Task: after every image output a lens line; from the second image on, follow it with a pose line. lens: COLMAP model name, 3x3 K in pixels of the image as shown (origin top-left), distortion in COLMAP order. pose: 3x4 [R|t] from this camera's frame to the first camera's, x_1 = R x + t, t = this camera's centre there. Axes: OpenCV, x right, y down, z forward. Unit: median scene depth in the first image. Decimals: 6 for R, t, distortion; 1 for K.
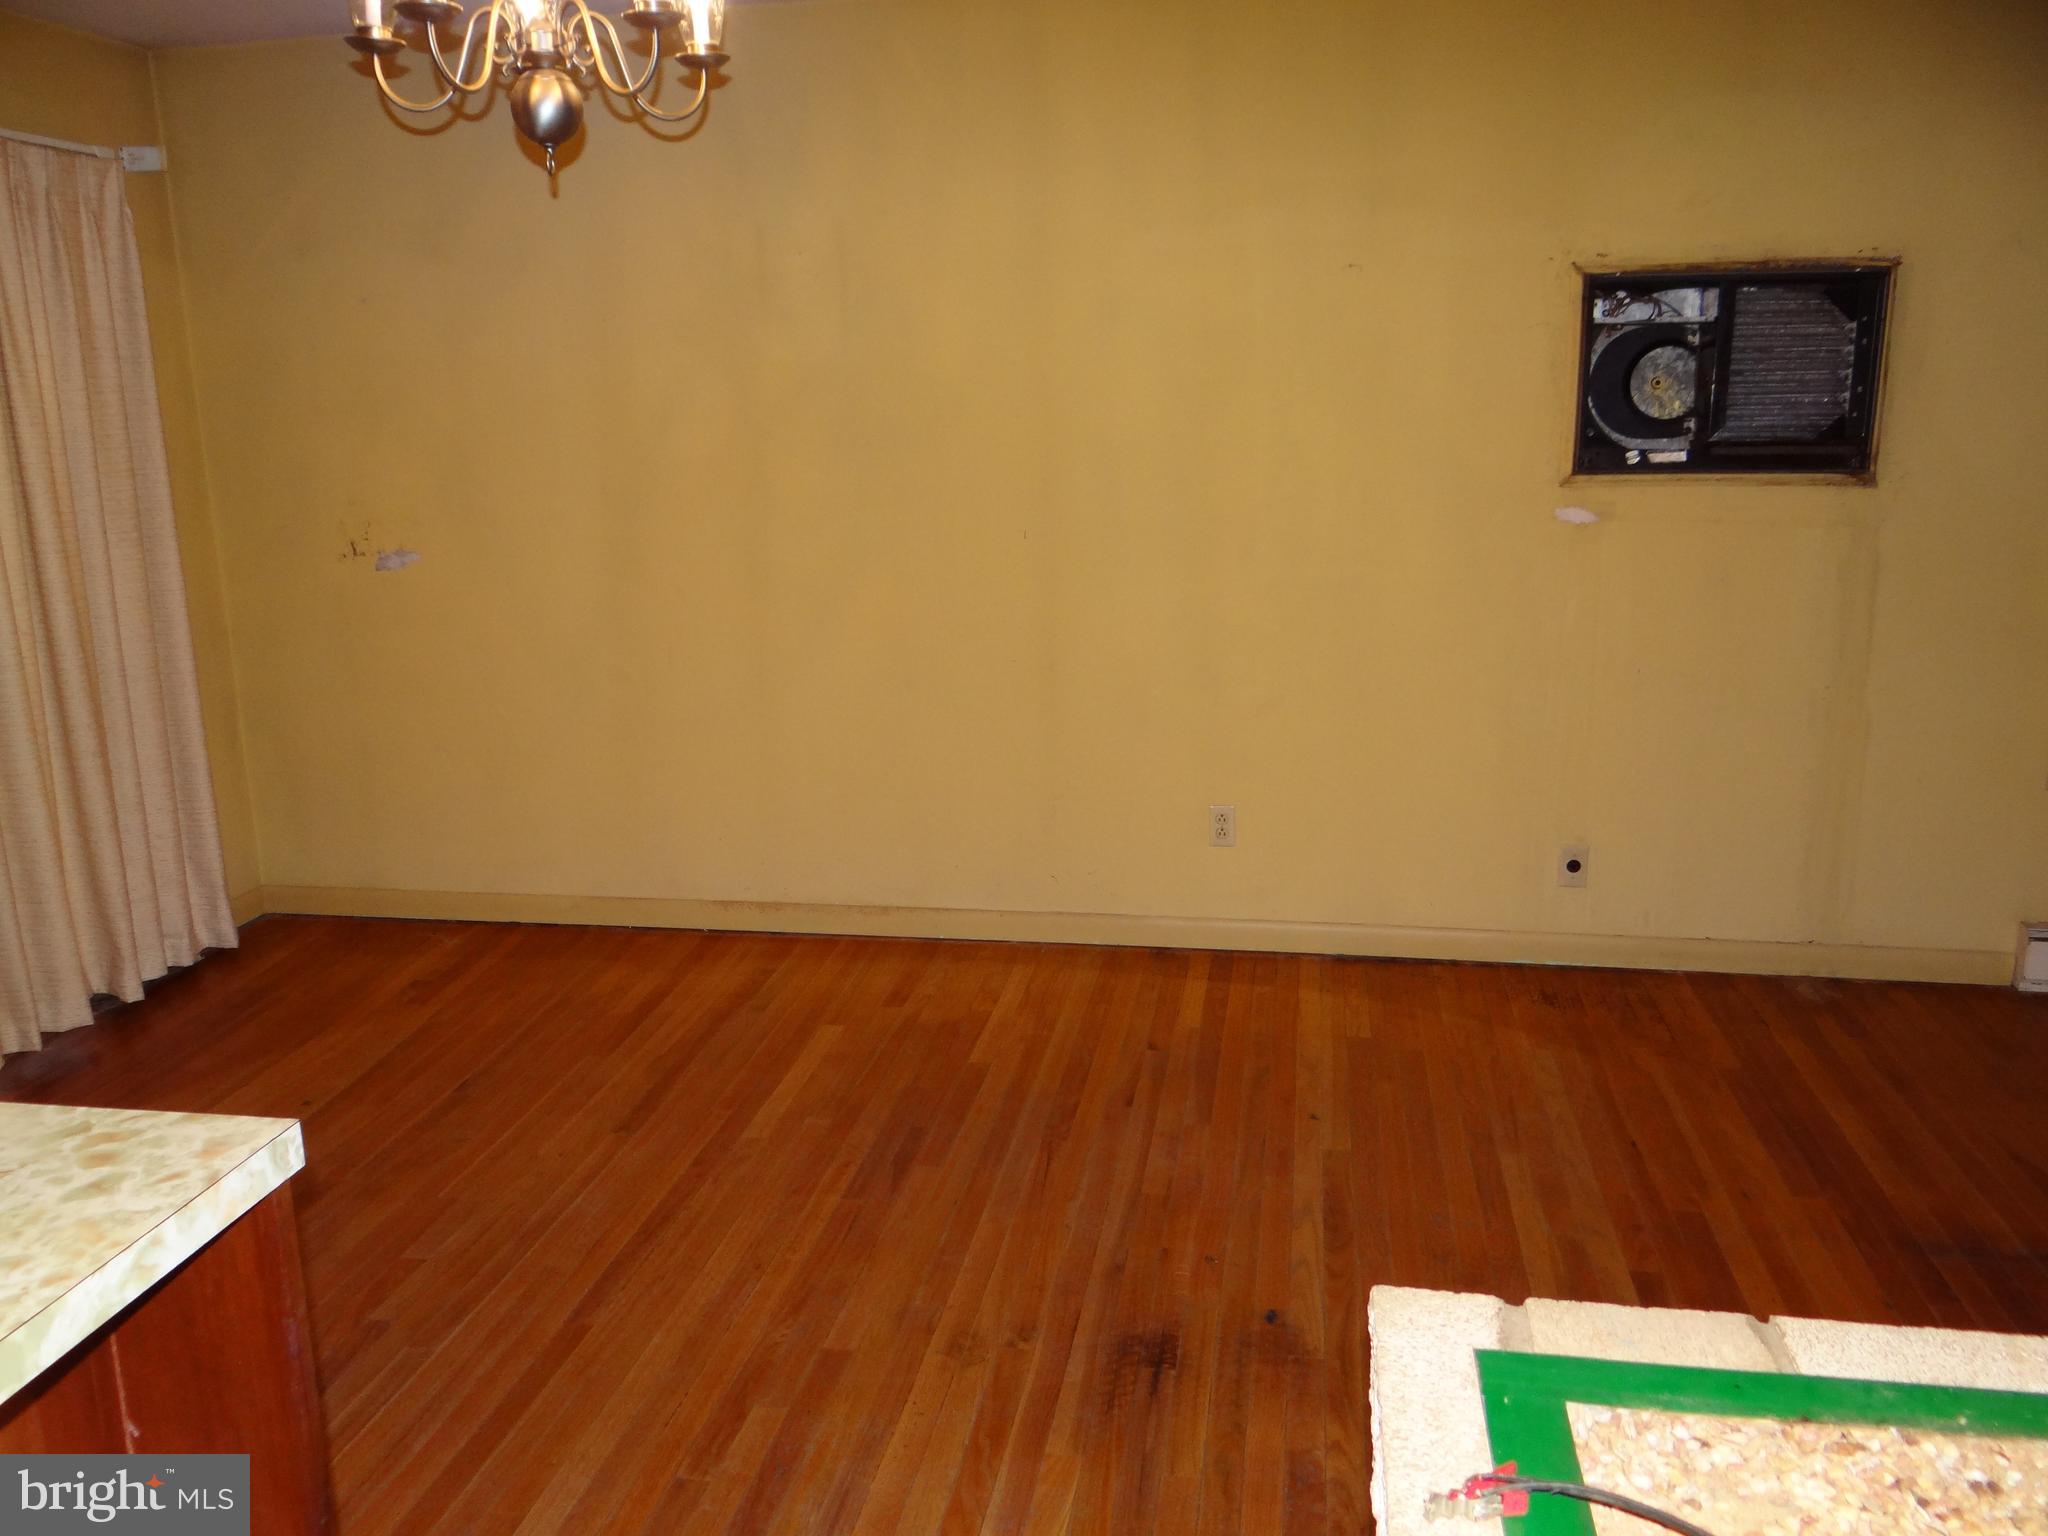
lens RADIAL K [[1606.5, 0, 1024.7], [0, 1606.5, 769.1], [0, 0, 1]] dist [-0.005096, -0.001321]
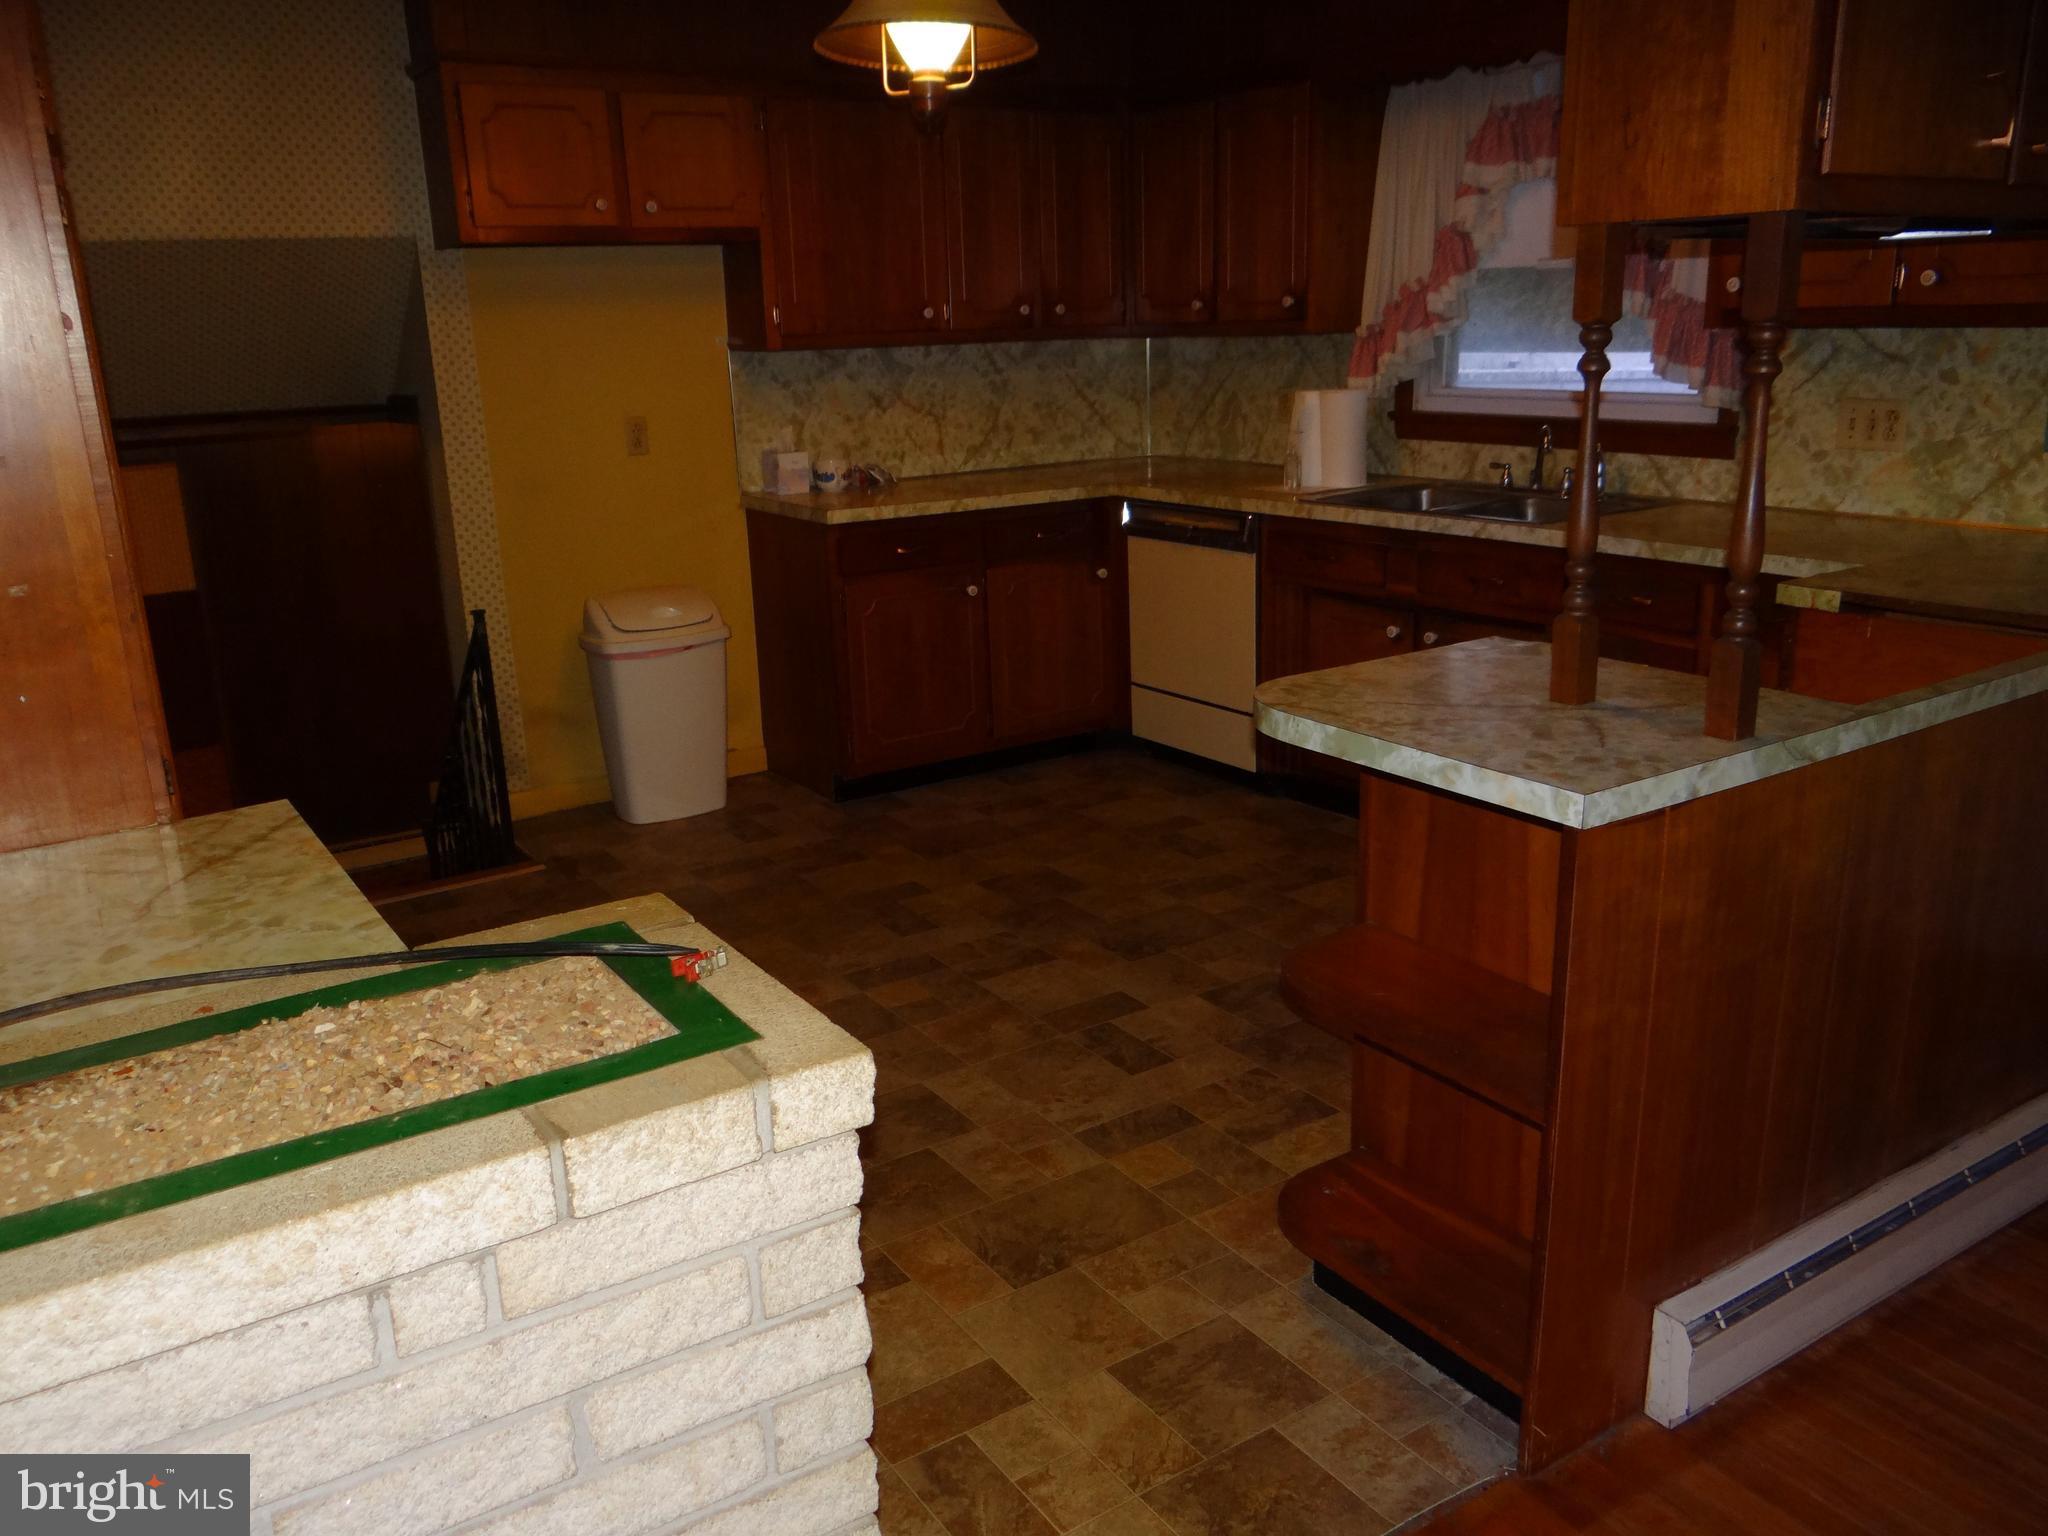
lens RADIAL K [[1606.5, 0, 1020.6], [0, 1606.5, 769.9], [0, 0, 1]] dist [-0.005096, -0.001321]
pose [[-0.726371, 0.230725, -0.647419, 0.875769], [-0.109571, 0.891050, 0.440482, -0.392280], [0.678513, 0.390891, -0.621952, 1.789989]]
